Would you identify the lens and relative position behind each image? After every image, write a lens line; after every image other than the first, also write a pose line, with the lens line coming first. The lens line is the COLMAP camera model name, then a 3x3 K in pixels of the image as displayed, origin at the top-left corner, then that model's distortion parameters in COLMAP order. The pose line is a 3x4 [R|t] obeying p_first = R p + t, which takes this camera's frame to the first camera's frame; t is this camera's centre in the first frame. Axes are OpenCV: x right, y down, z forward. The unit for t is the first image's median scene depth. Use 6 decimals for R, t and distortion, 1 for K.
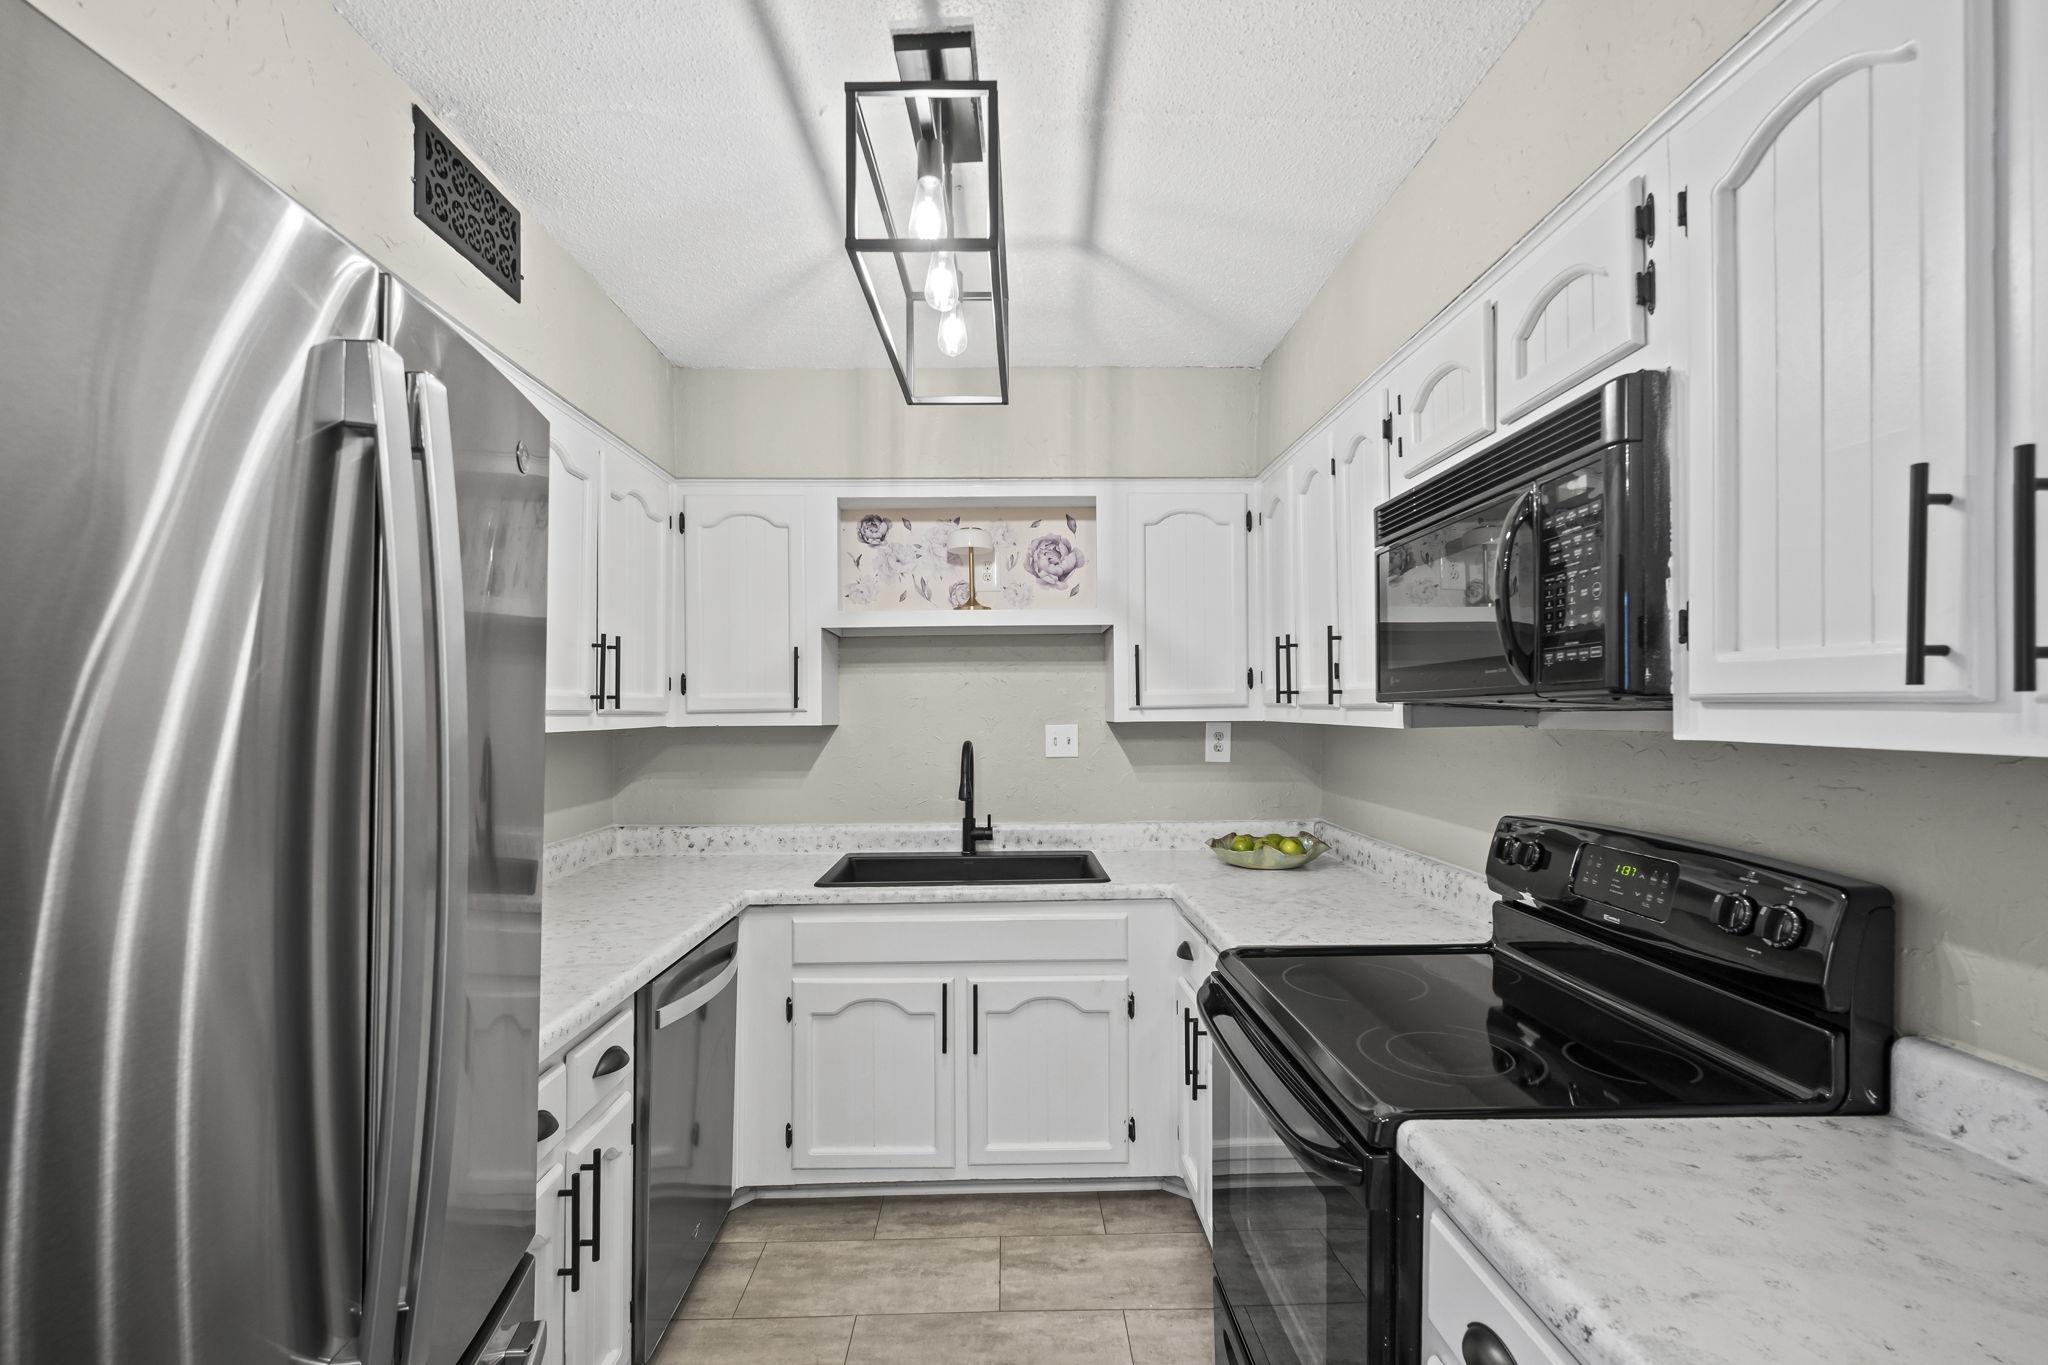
lens RADIAL K [[923.7, 0, 1022.5], [0, 923.7, 716.7], [0, 0, 1]] dist [-0.005055, -0.001077]
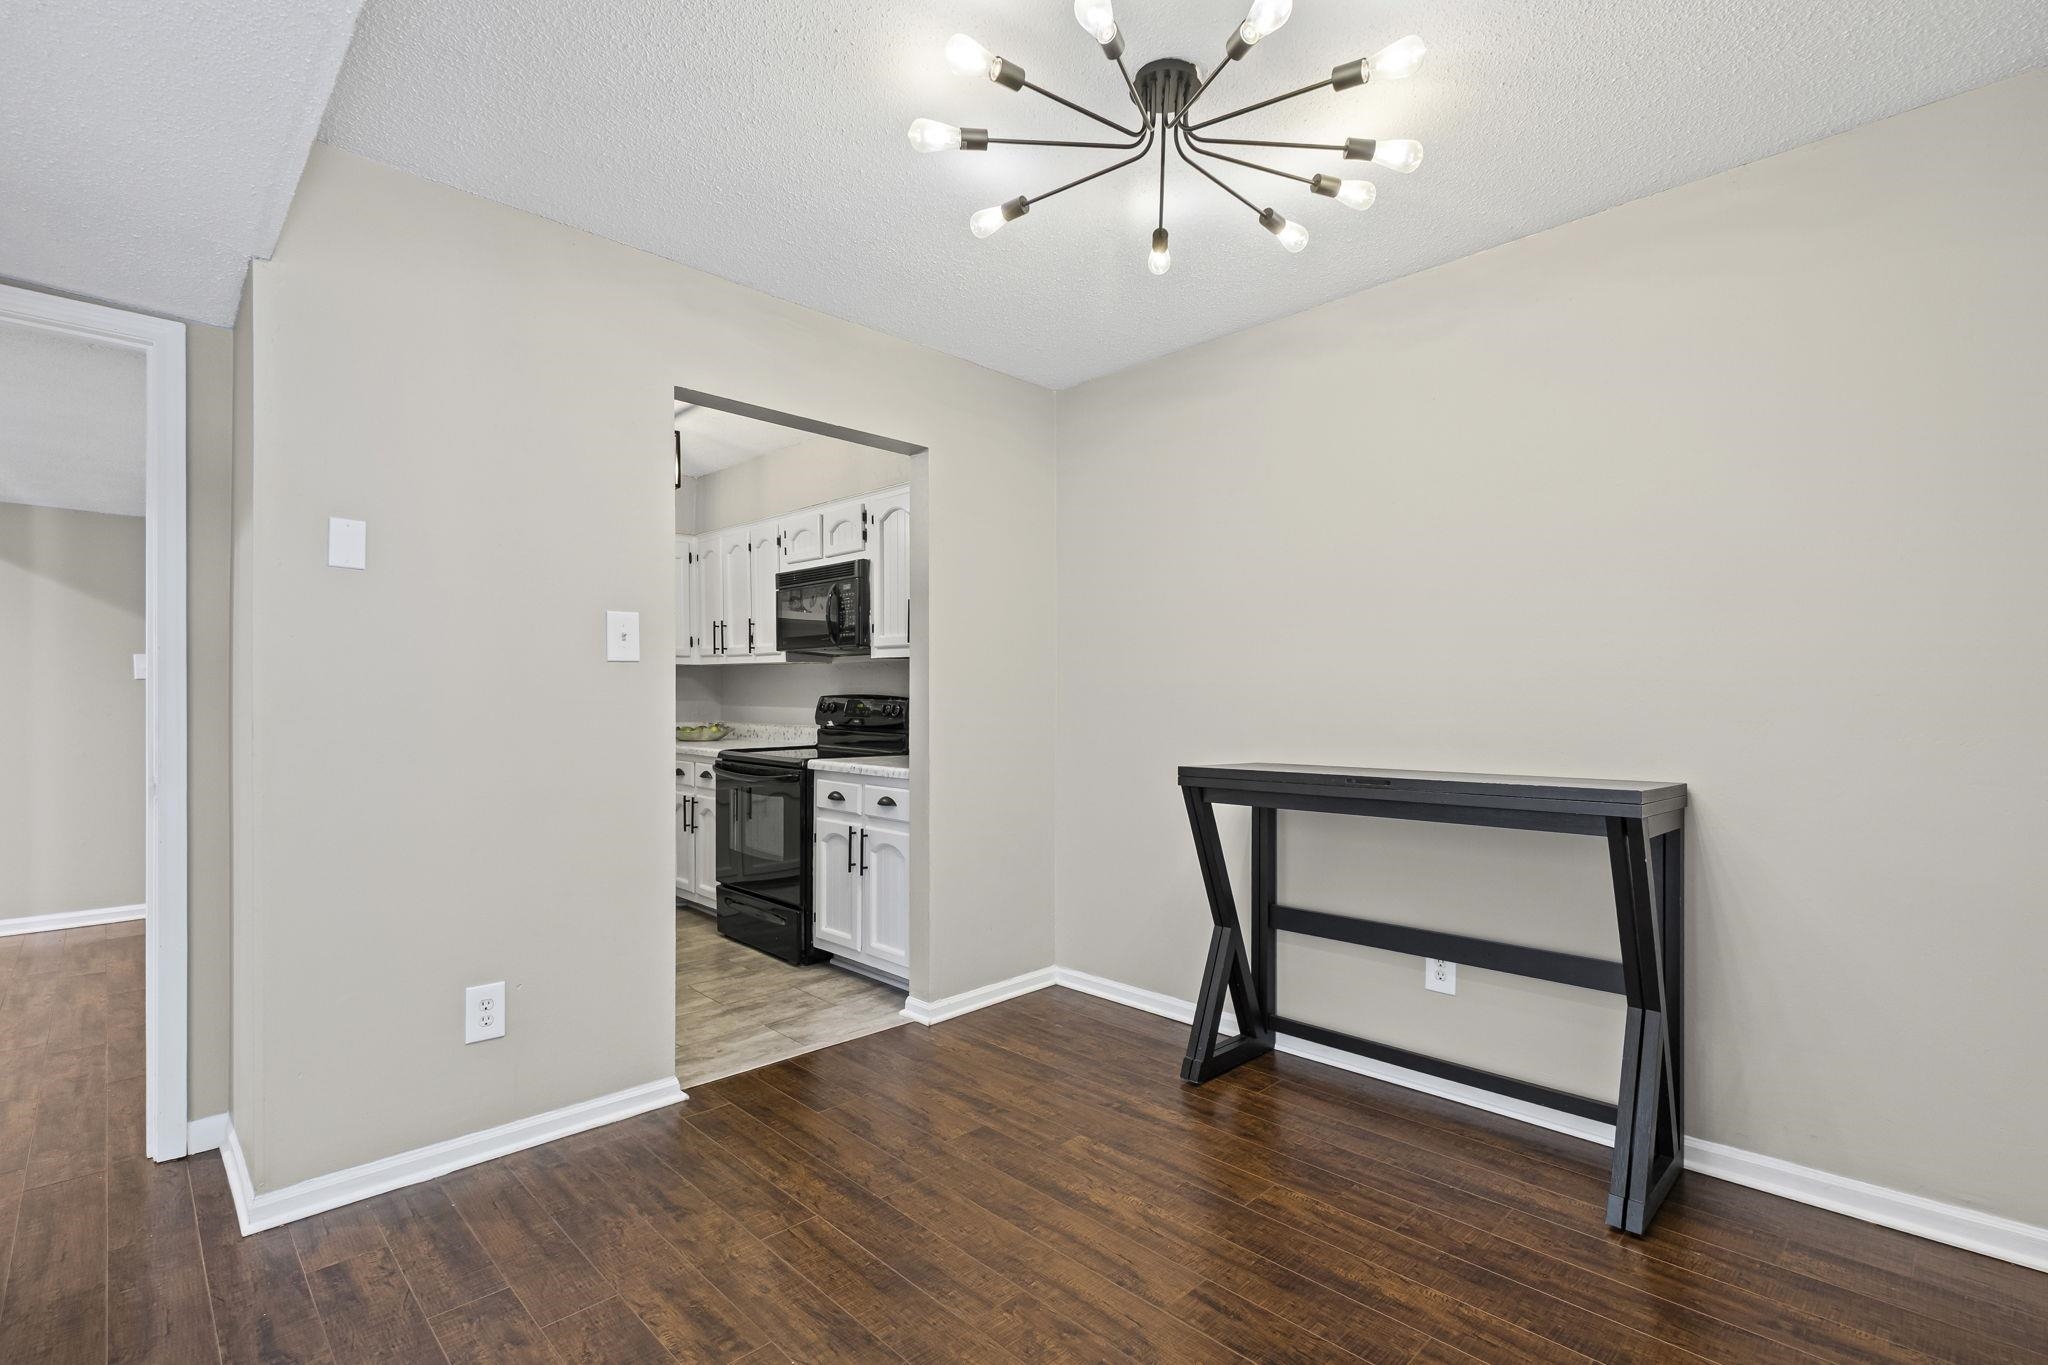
lens RADIAL K [[923.7, 0, 1018.2], [0, 923.7, 694.4], [0, 0, 1]] dist [-0.005055, -0.001077]
pose [[0.736257, 0.000142, 0.676702, -0.887800], [0.000868, 0.999999, -0.001154, 0.112712], [-0.676702, 0.001437, 0.736256, -1.382905]]
